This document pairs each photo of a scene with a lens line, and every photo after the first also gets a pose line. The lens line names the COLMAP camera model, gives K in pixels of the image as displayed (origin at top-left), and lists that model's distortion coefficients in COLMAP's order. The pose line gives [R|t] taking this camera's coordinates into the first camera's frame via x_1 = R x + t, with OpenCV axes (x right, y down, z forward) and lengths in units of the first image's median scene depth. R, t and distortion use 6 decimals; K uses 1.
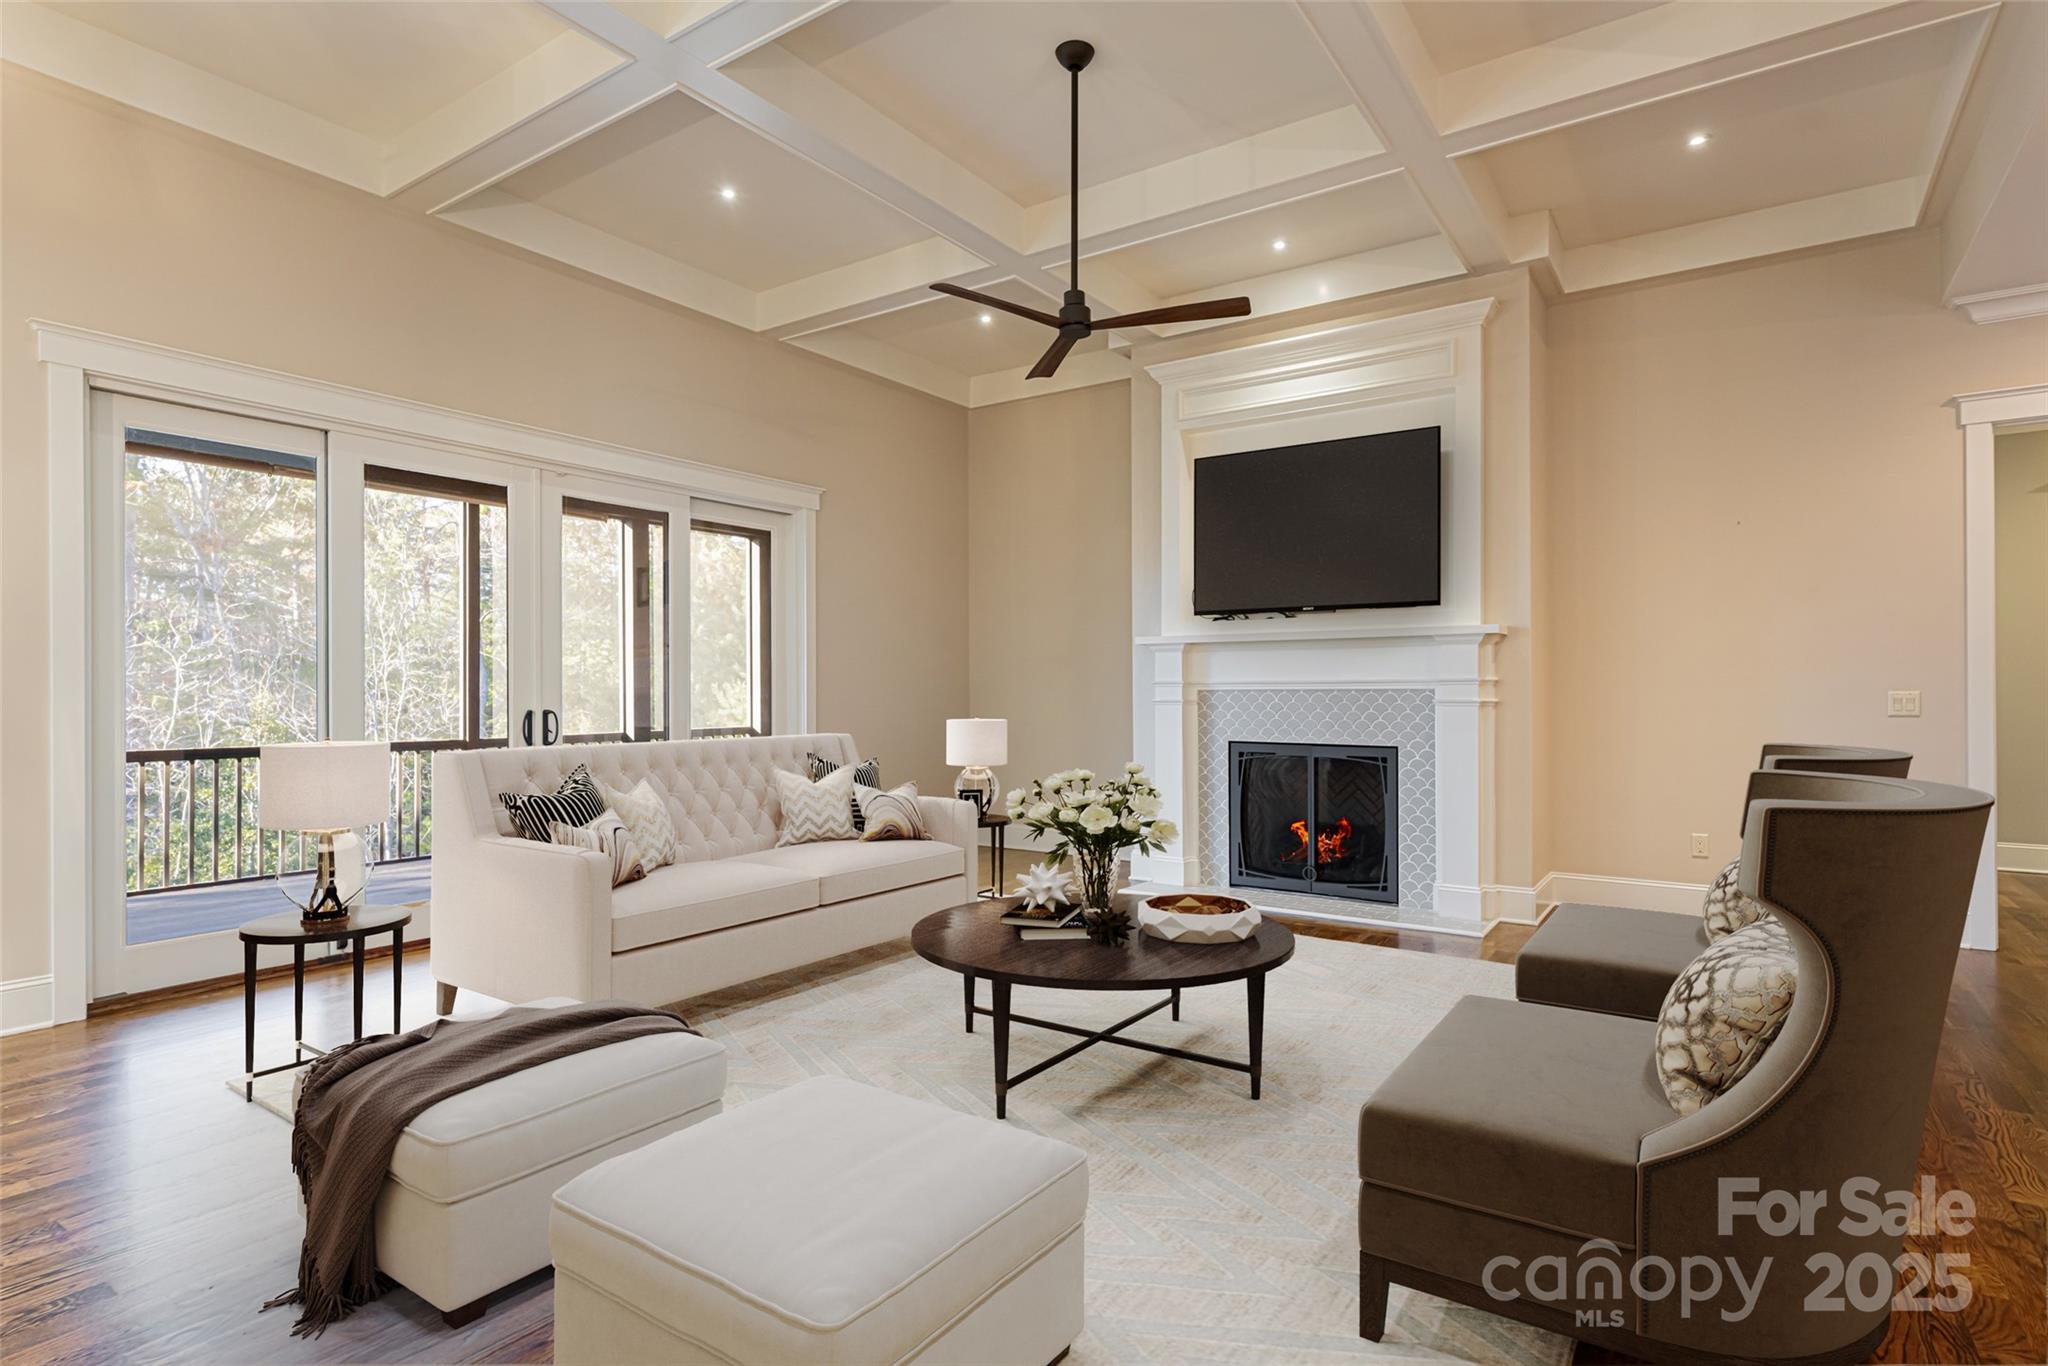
lens RADIAL K [[1030.4, 0, 1068.3], [0, 1030.4, 691.3], [0, 0, 1]] dist [-0.012398, -0.000042]
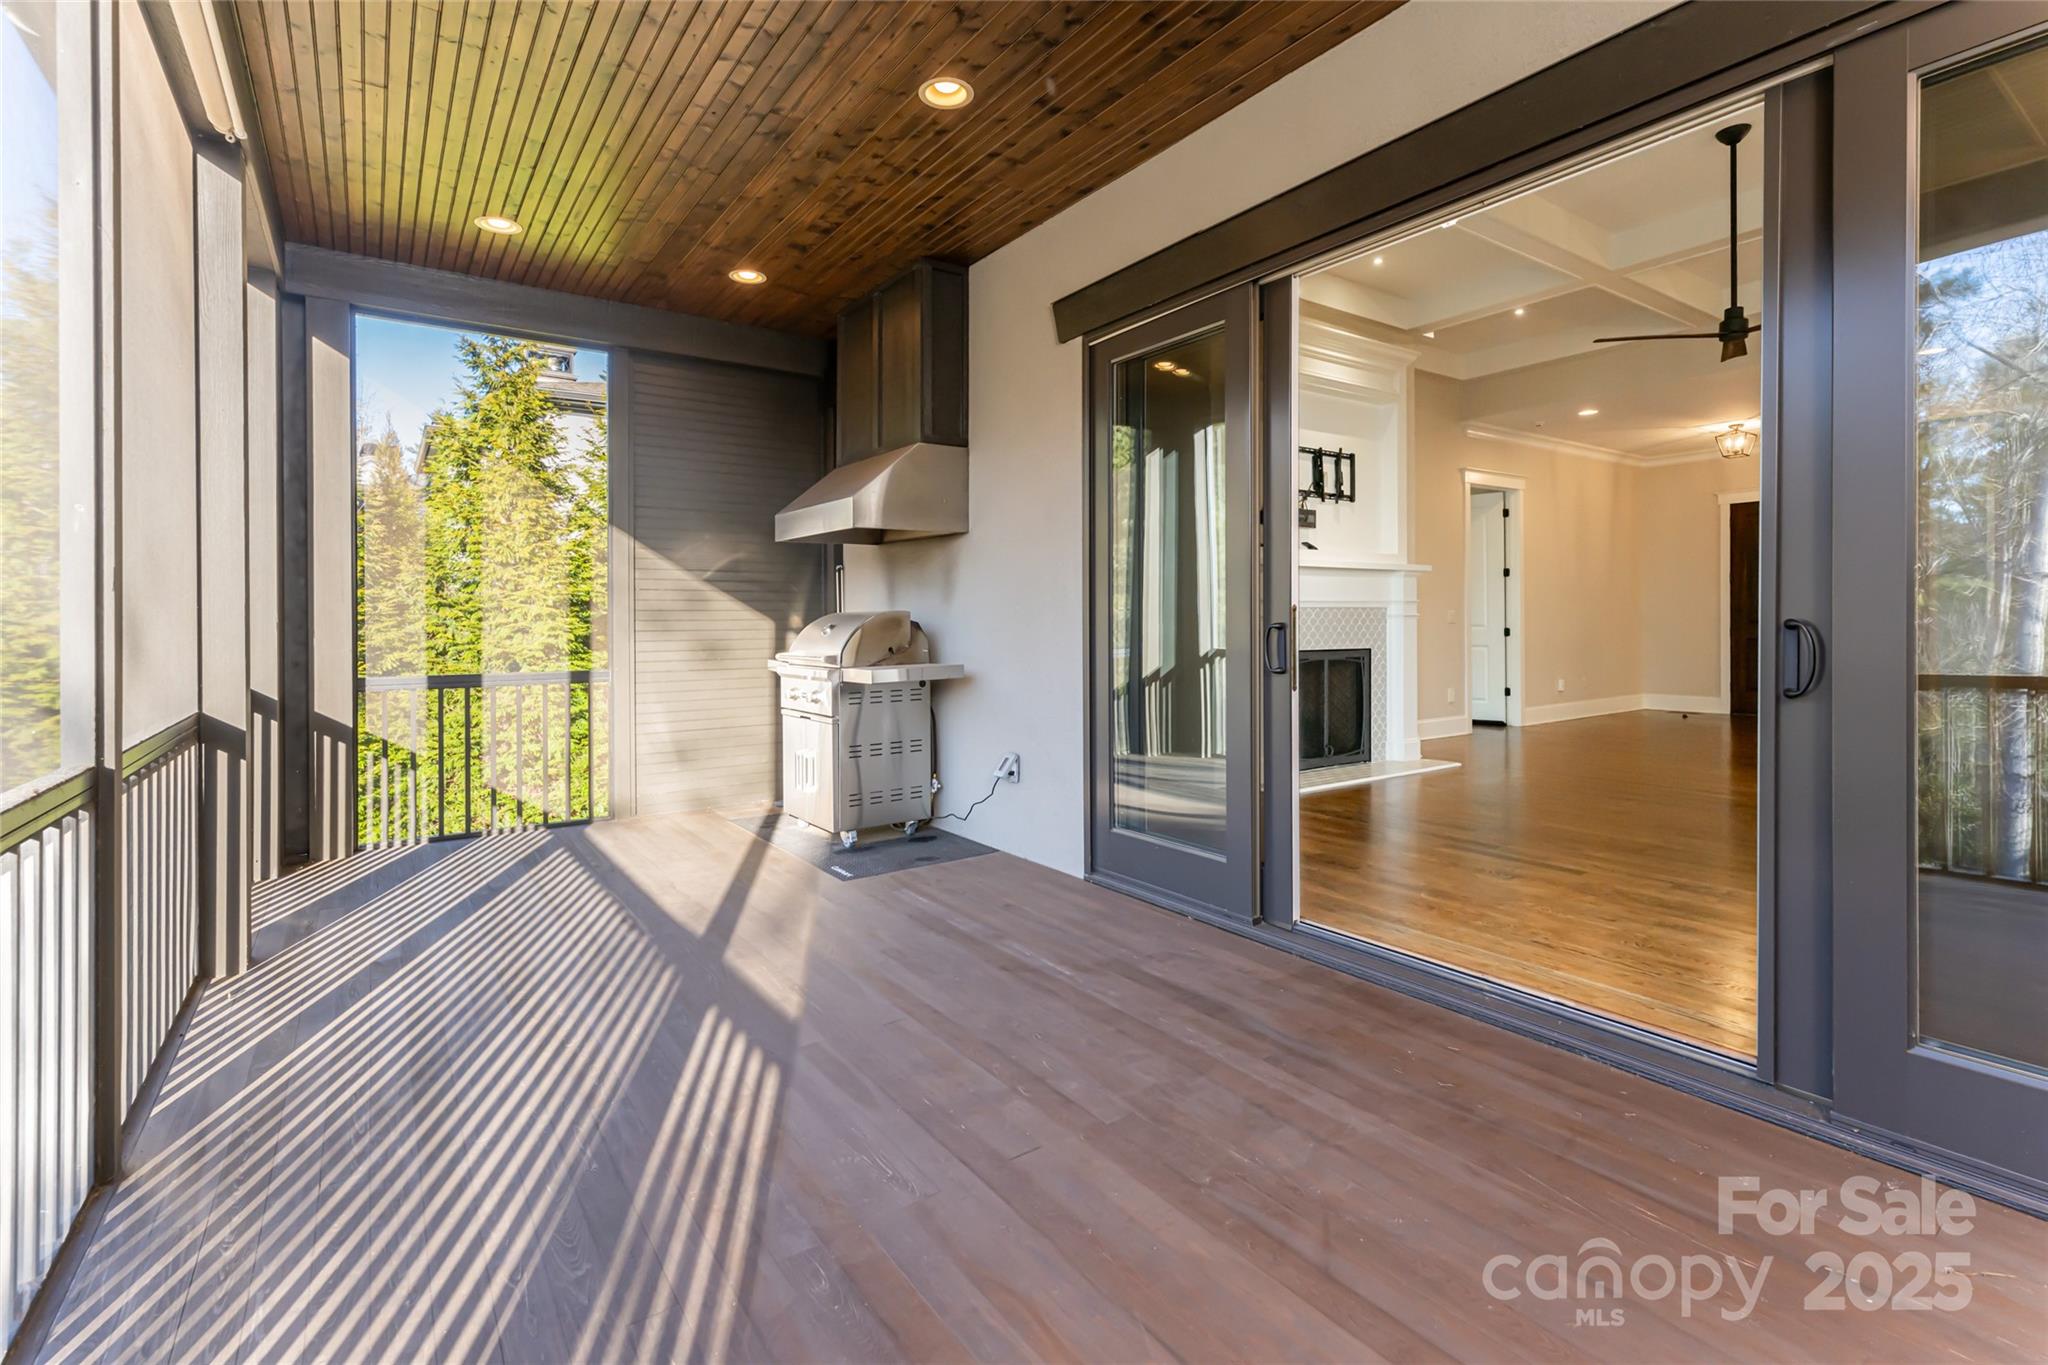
lens RADIAL K [[941.1, 0, 1023.5], [0, 941.1, 632.0], [0, 0, 1]] dist [0.003721, 0.000341]
pose [[0.366250, -0.013524, 0.930418, -1.034331], [0.005209, 0.999909, 0.012484, 0.013010], [-0.930502, 0.000274, 0.366287, 0.962465]]
